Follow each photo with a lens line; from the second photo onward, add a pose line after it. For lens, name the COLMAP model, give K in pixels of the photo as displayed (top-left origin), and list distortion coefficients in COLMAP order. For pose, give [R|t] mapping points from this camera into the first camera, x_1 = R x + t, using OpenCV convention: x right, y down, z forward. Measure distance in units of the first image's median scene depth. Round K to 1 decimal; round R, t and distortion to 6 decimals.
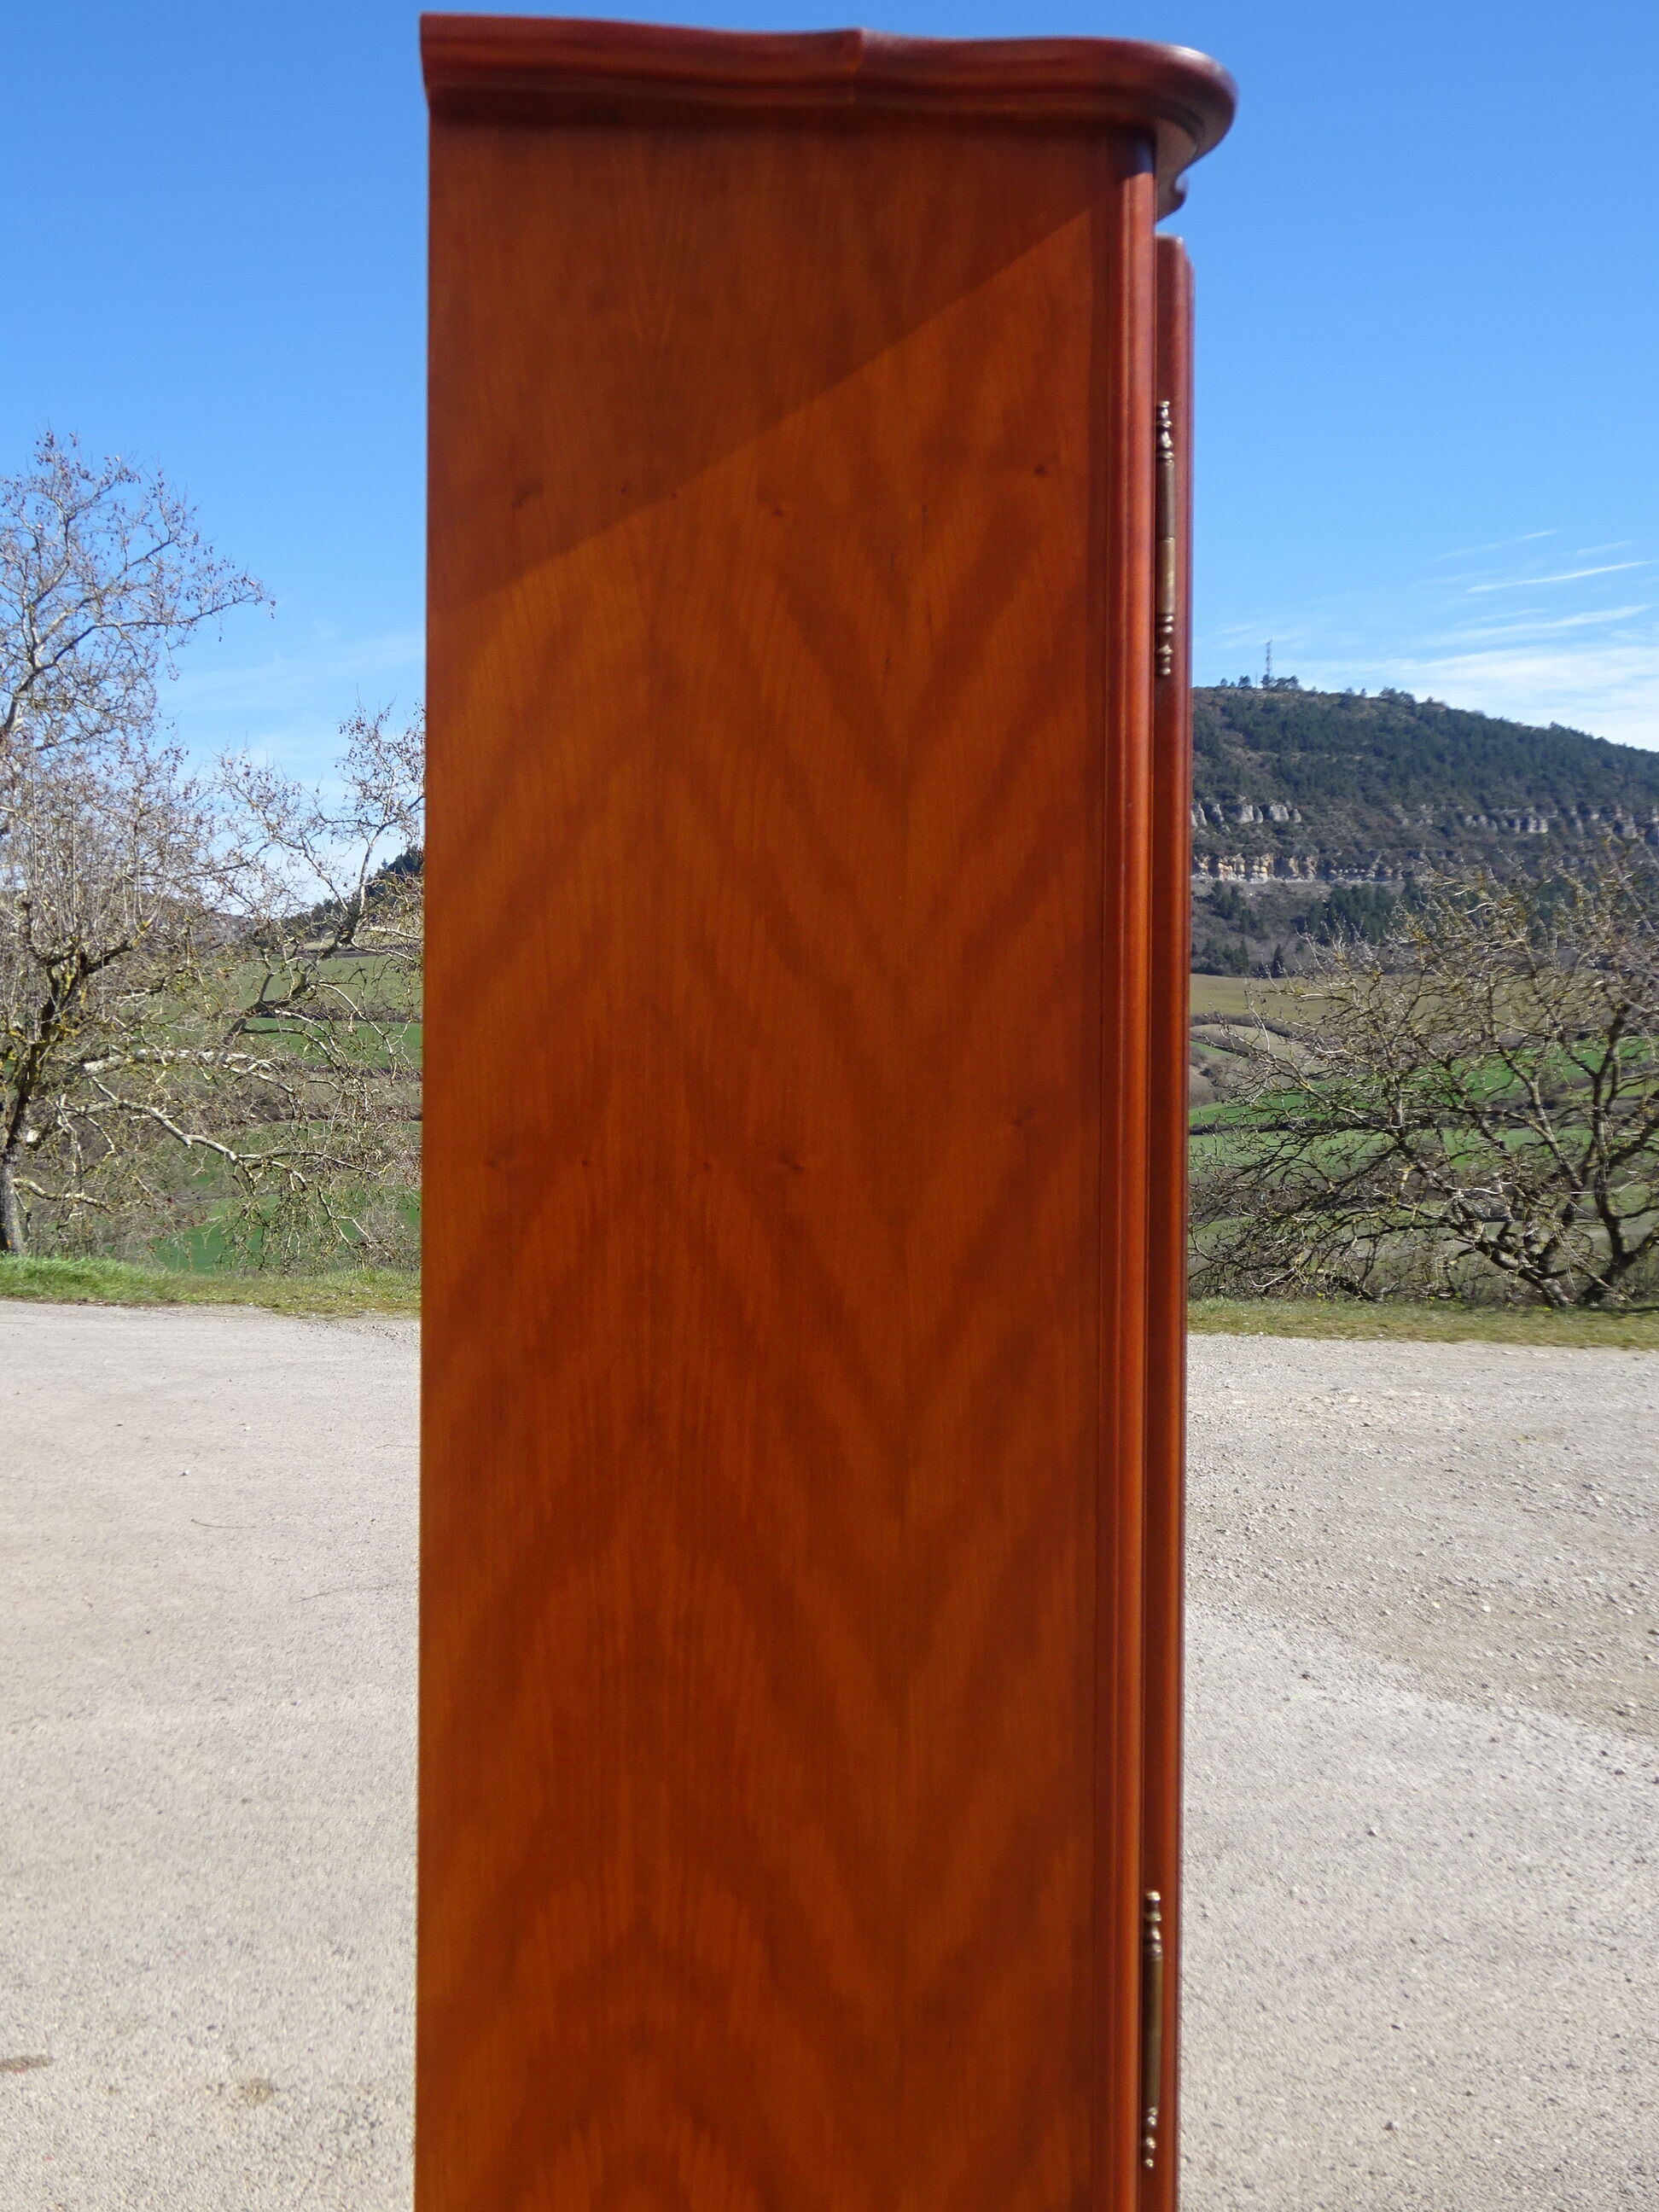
lens RADIAL K [[2663.0, 0, 831.4], [0, 2663.0, 1106.0], [0, 0, 1]] dist [0.008542, 0.000000]
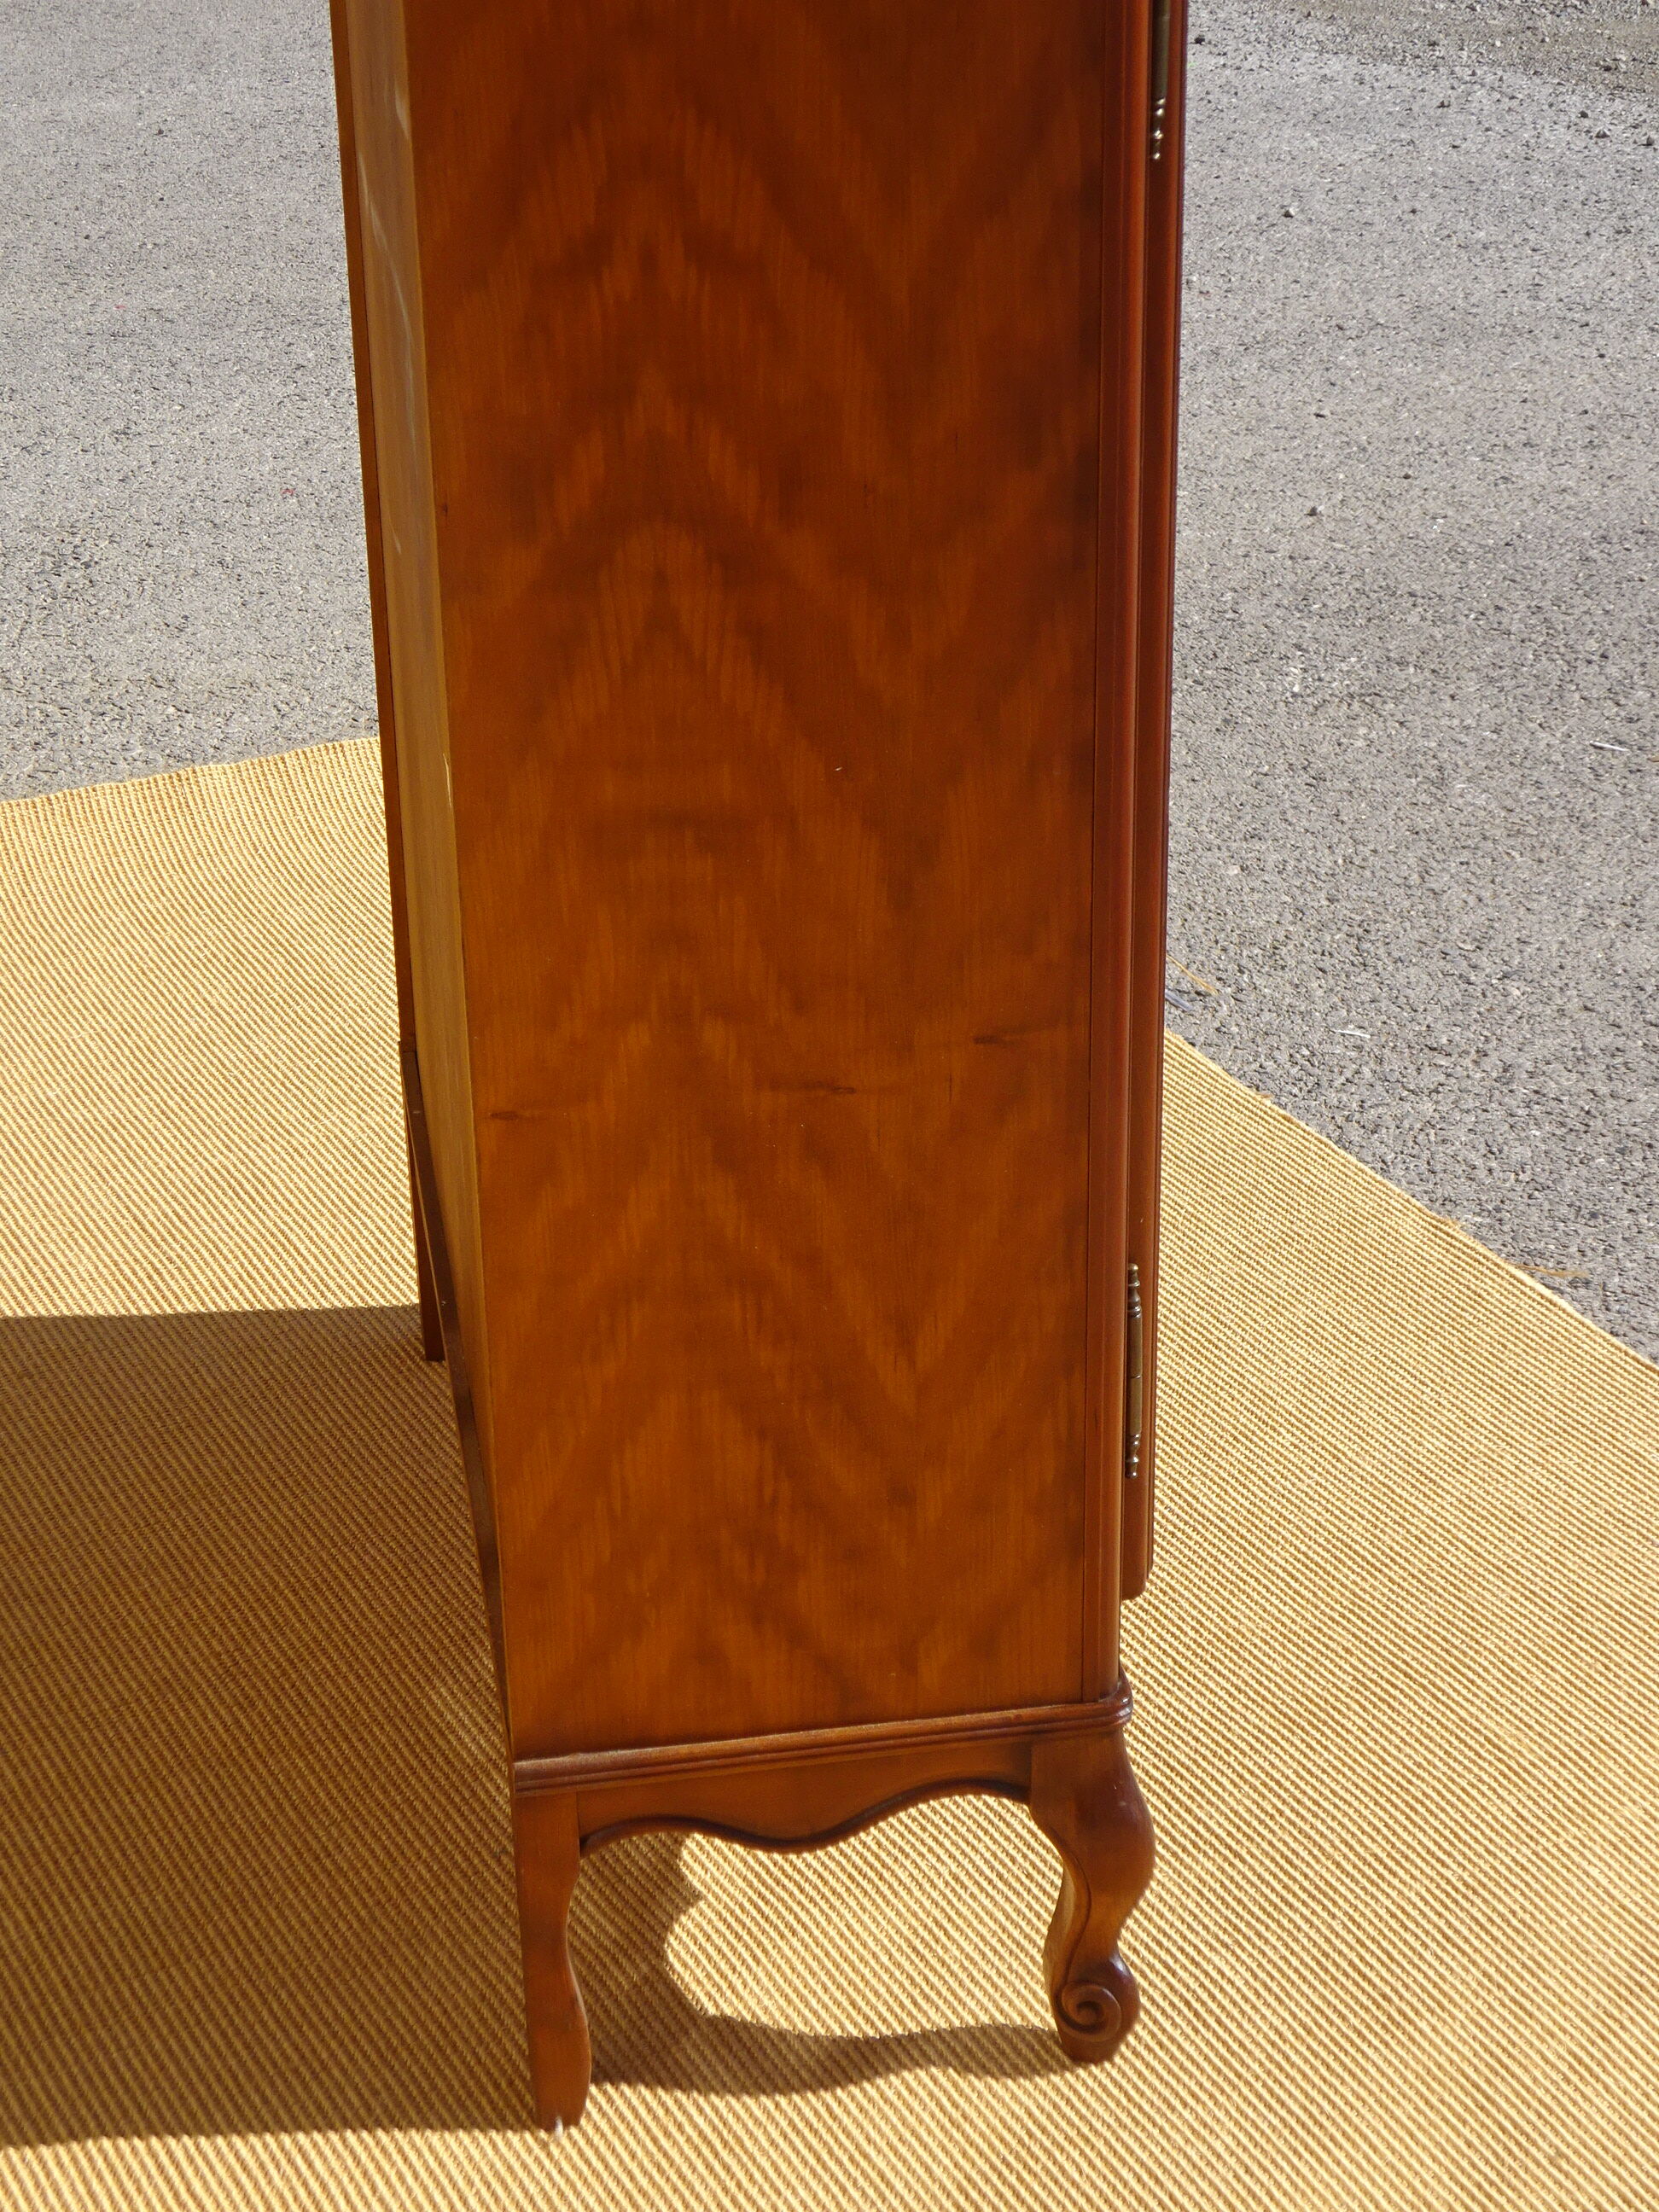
lens RADIAL K [[3768.3, 0, 827.8], [0, 3768.3, 1104.8], [0, 0, 1]] dist [0.006410, 0.000000]
pose [[0.995159, -0.064122, 0.074472, -0.037238], [0.025757, 0.901498, 0.432016, 0.033379], [-0.094838, -0.428006, 0.898786, -0.111325]]
